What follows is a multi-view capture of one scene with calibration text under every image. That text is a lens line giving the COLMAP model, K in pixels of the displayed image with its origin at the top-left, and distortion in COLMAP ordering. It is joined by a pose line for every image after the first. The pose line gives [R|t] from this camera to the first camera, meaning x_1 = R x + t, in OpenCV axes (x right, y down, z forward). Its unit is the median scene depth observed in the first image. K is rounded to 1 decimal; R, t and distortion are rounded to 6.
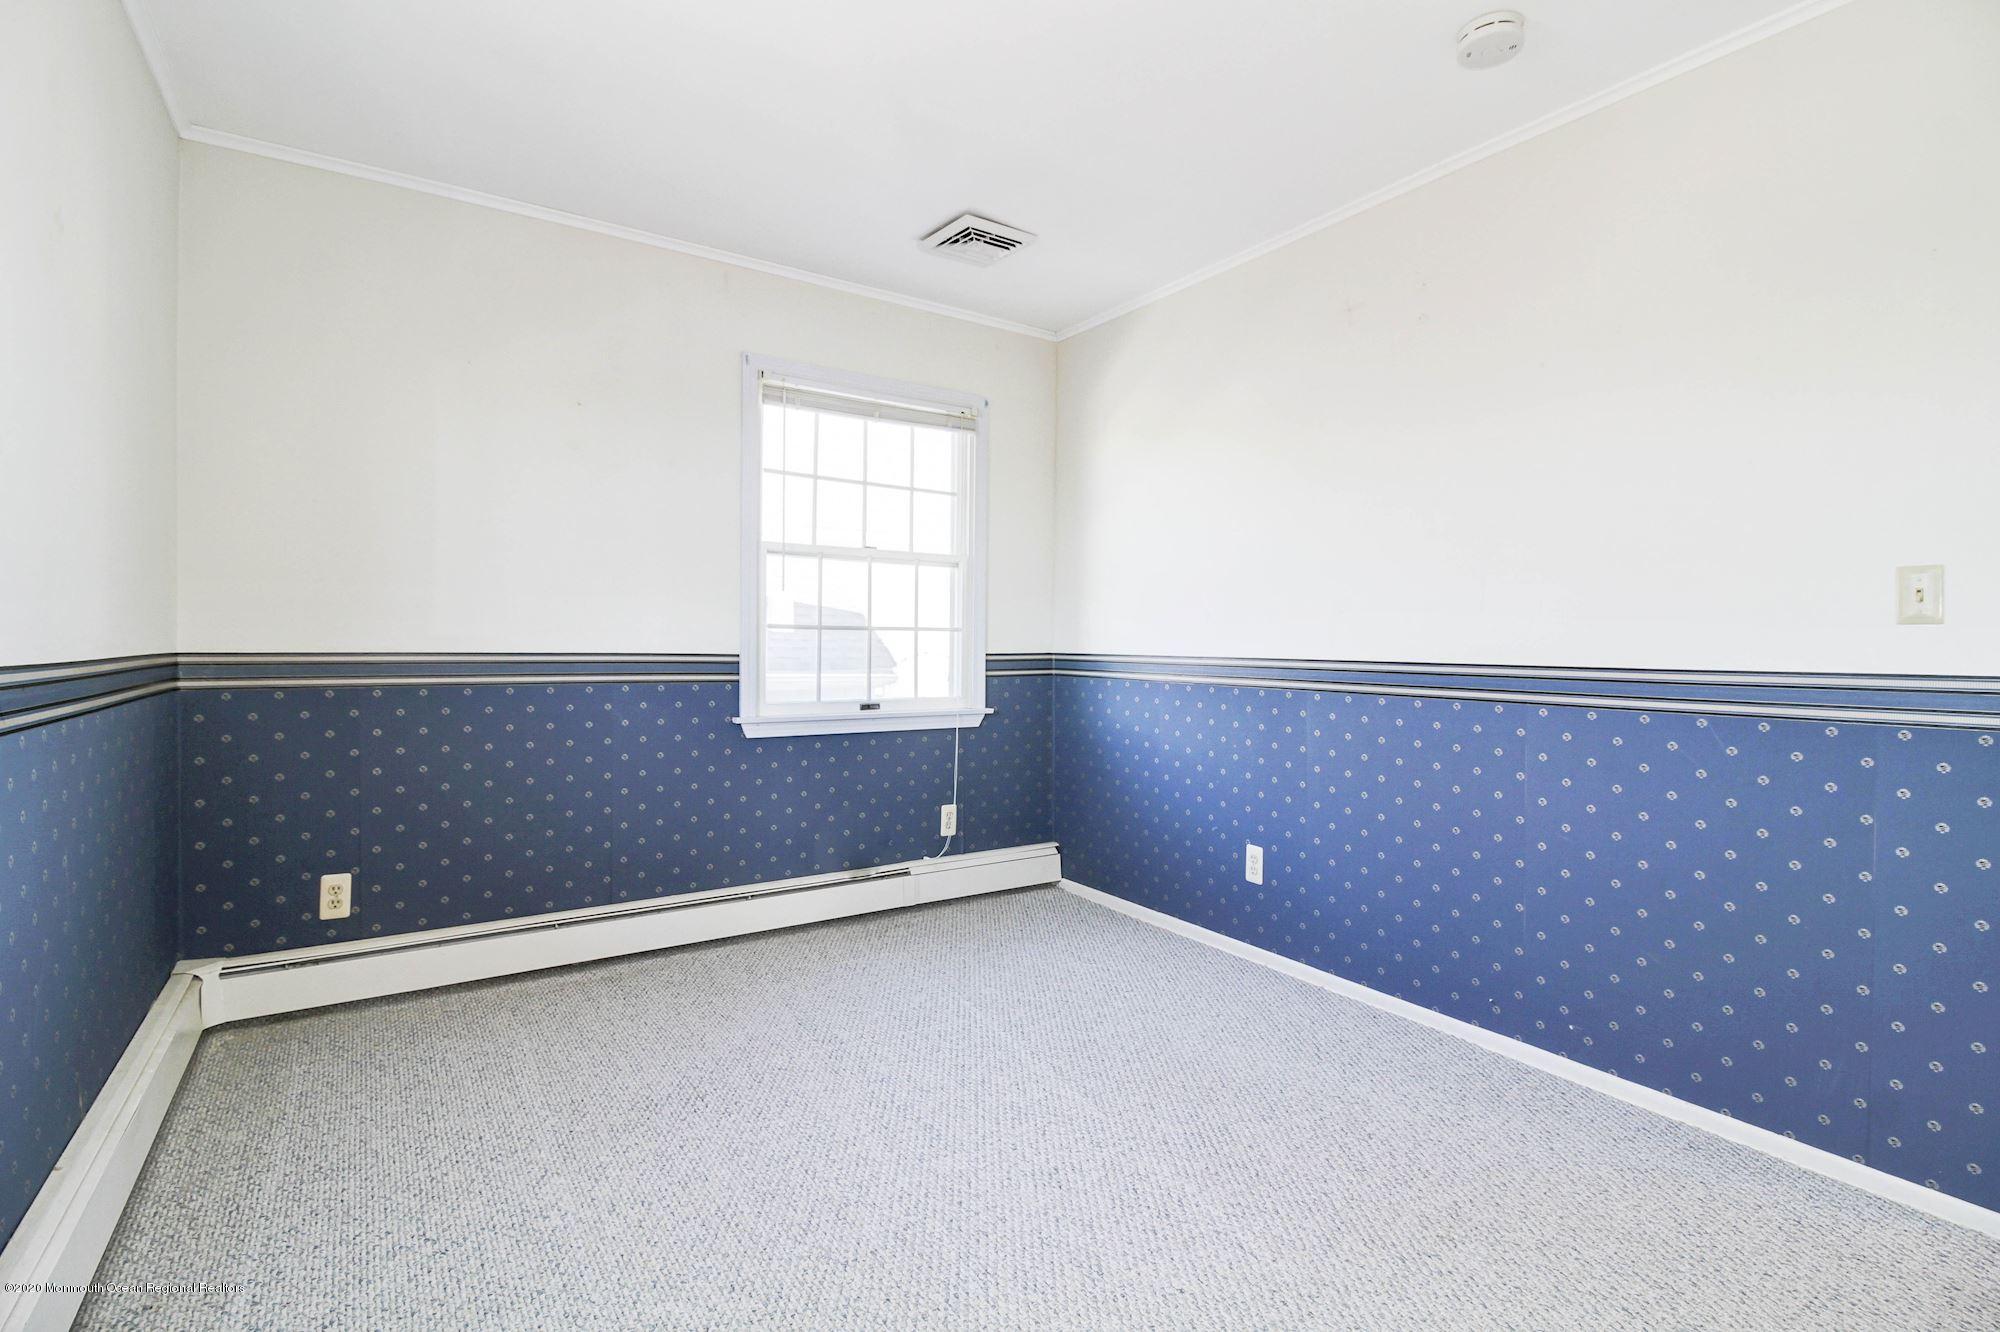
lens RADIAL K [[929.4, 0, 1004.7], [0, 929.4, 651.9], [0, 0, 1]] dist [-0.001725, -0.001017]
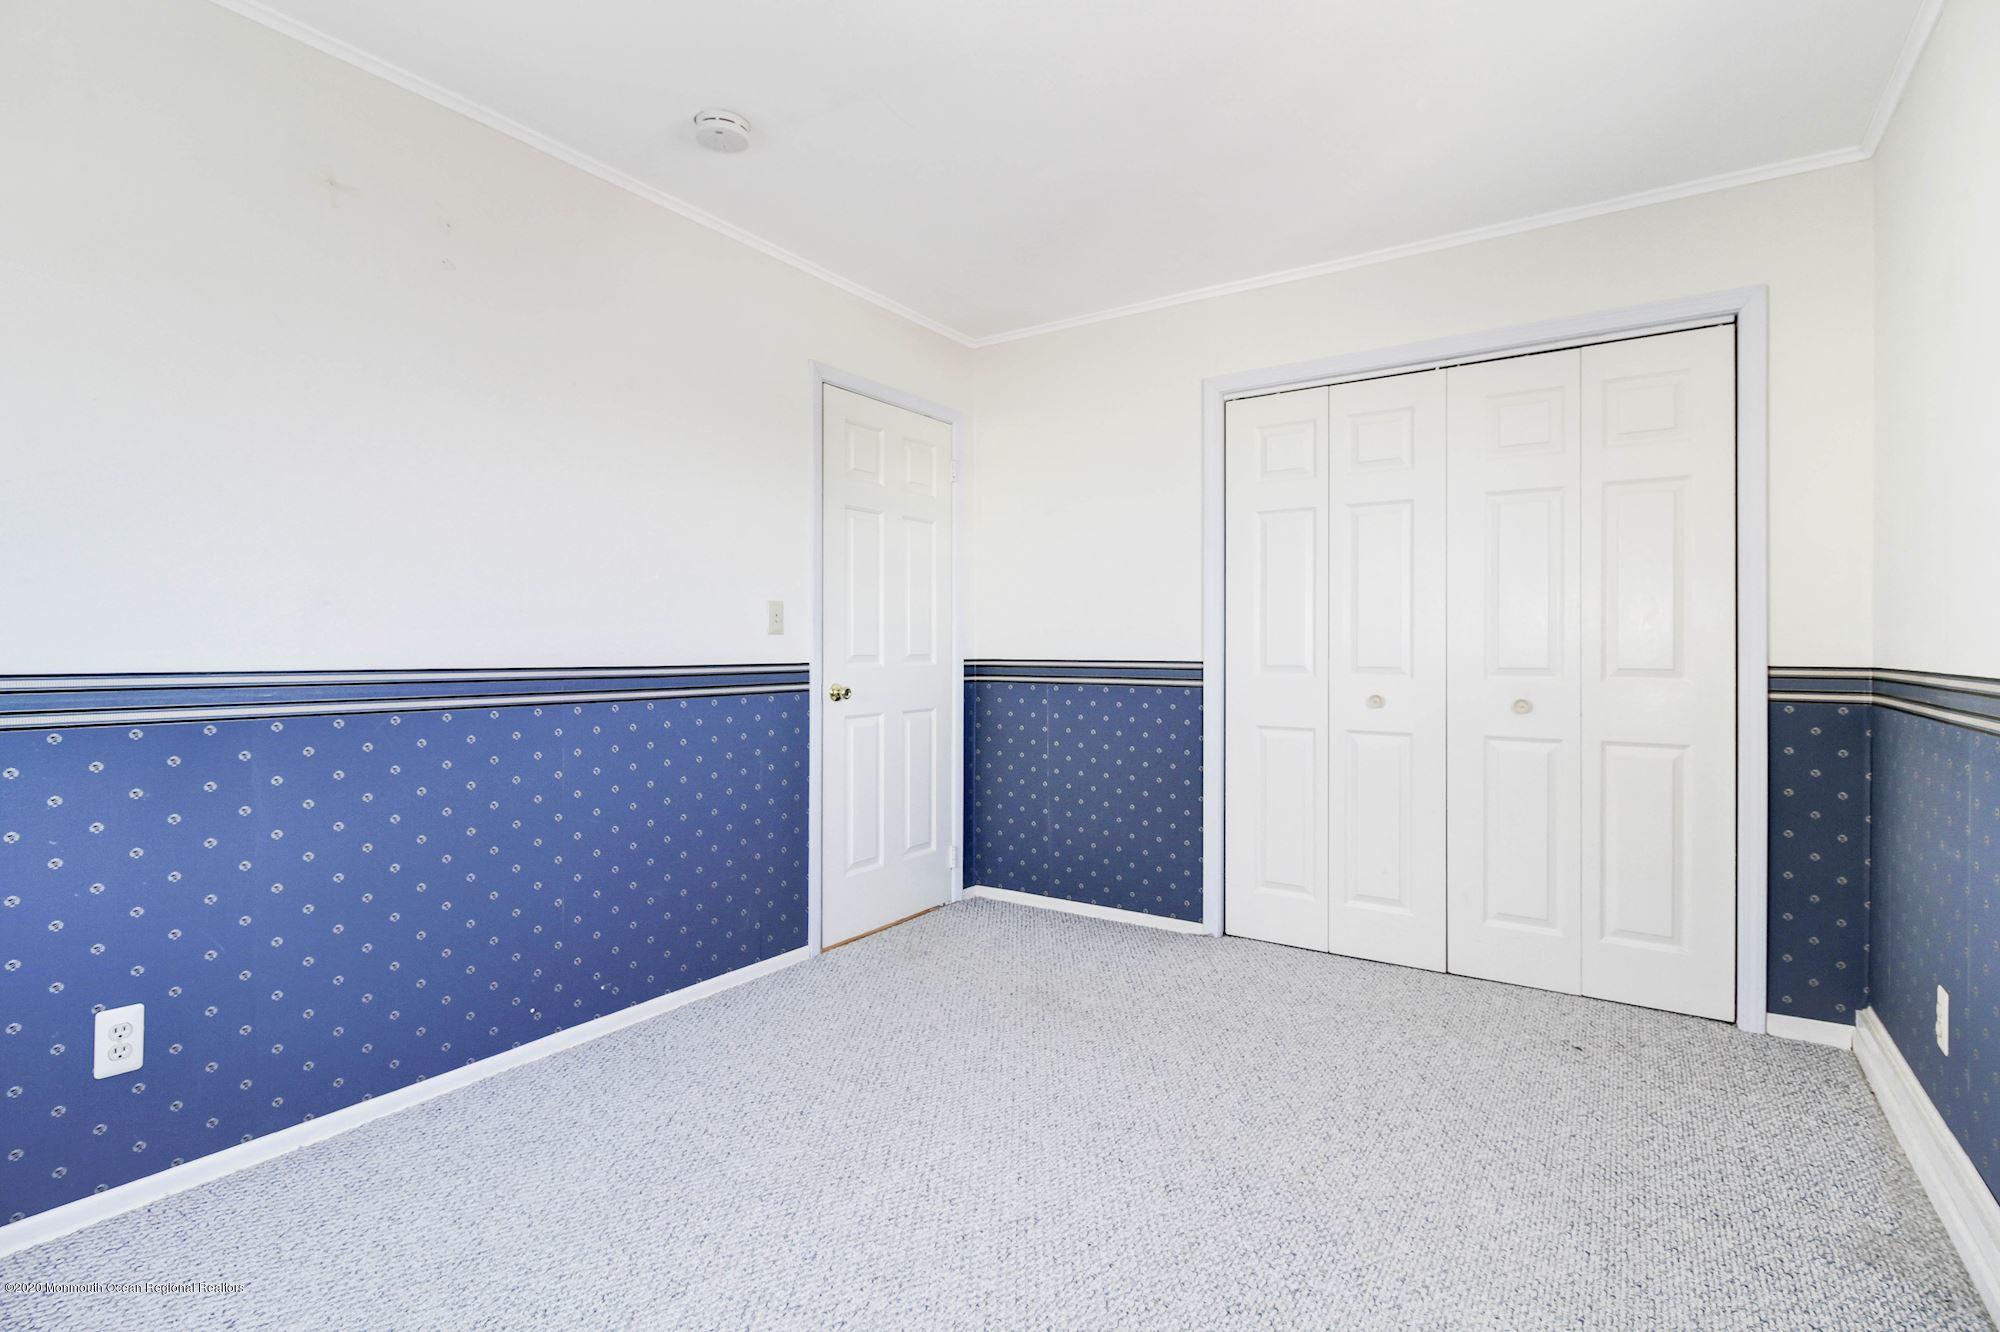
lens RADIAL K [[929.4, 0, 1004.7], [0, 929.4, 651.9], [0, 0, 1]] dist [-0.001725, -0.001017]
pose [[-0.379184, -0.010515, 0.925262, -0.506084], [0.006616, 0.999879, 0.014074, -0.012047], [-0.925298, 0.011458, -0.379068, 0.805649]]
